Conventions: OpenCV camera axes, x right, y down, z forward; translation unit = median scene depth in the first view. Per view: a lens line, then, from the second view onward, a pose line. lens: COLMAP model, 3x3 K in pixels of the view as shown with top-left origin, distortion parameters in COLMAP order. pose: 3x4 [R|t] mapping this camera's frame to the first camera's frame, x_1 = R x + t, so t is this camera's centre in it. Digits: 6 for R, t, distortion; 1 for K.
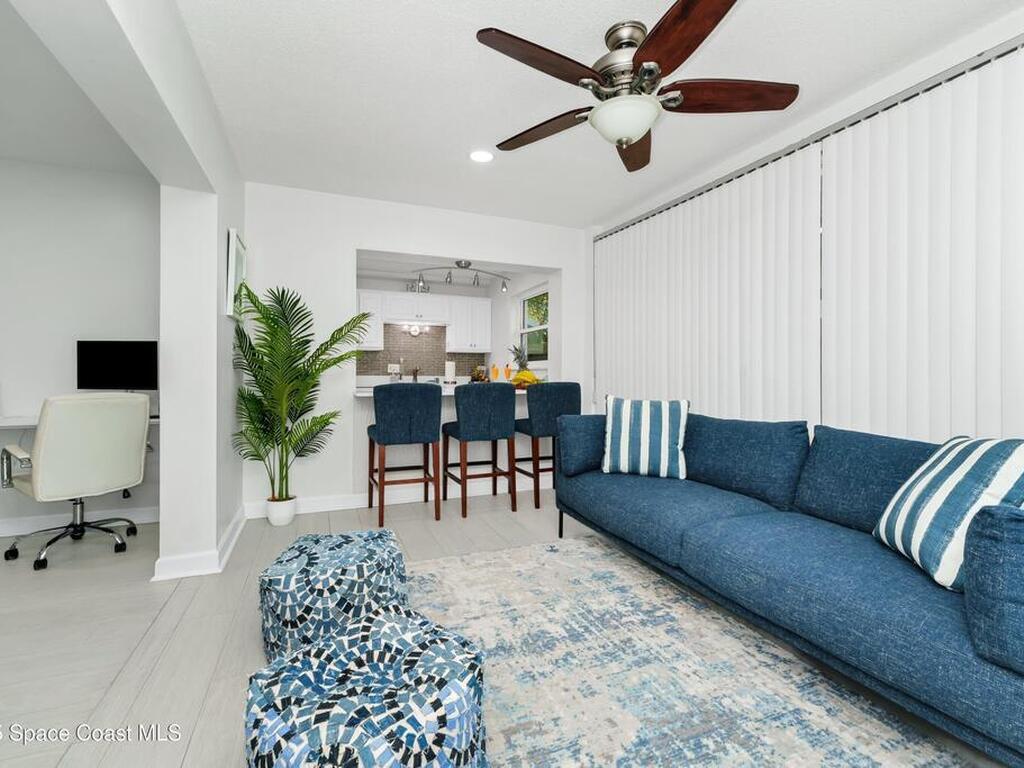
lens RADIAL K [[467.9, 0, 524.5], [0, 467.9, 373.3], [0, 0, 1]] dist [-0.000552, -0.000017]
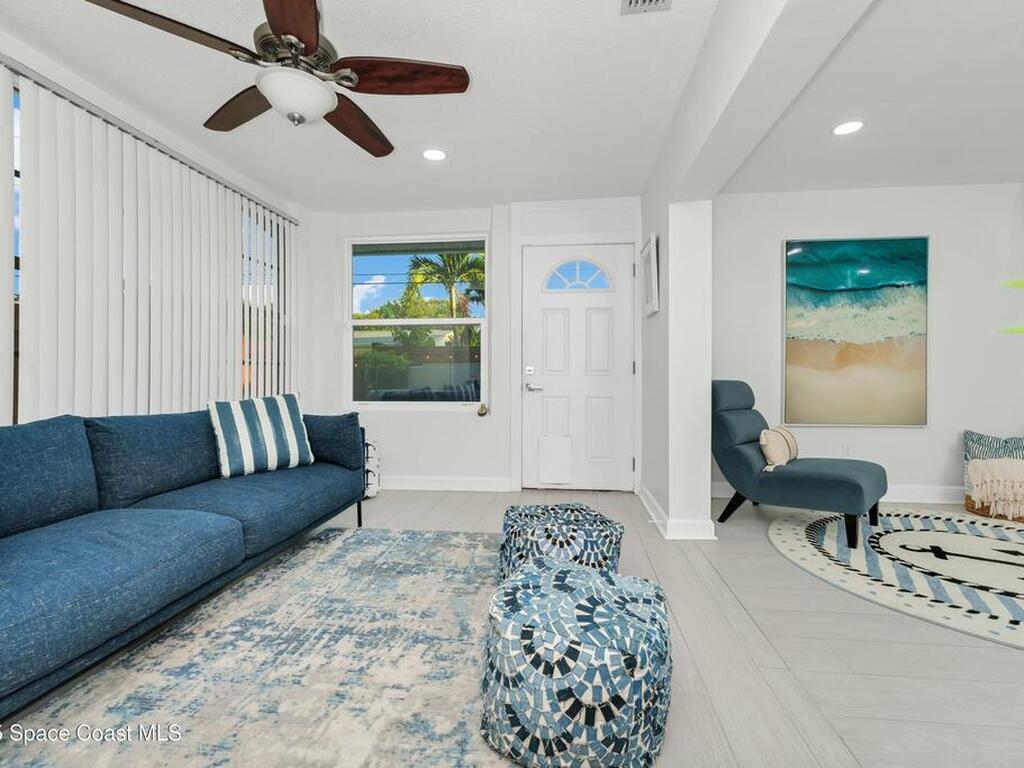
lens RADIAL K [[453.3, 0, 508.6], [0, 453.3, 376.8], [0, 0, 1]] dist [-0.000696, -0.000040]
pose [[-0.855778, -0.000977, 0.517342, -0.566731], [0.000527, 0.999996, 0.002761, 0.032176], [-0.517342, 0.002635, -0.855775, 1.383829]]
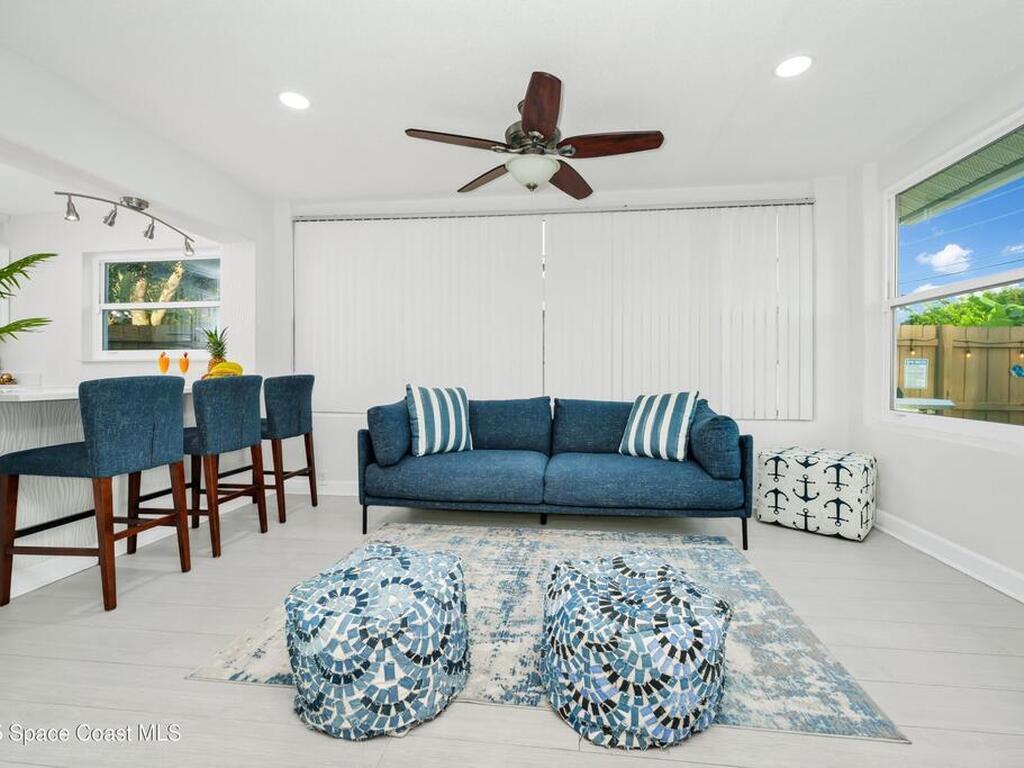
lens RADIAL K [[467.9, 0, 524.5], [0, 467.9, 373.3], [0, 0, 1]] dist [-0.000552, -0.000017]
pose [[0.498262, -0.004791, 0.867013, -0.818862], [0.002157, 0.999988, 0.004286, 0.023171], [-0.867024, -0.000265, 0.498266, 0.323374]]
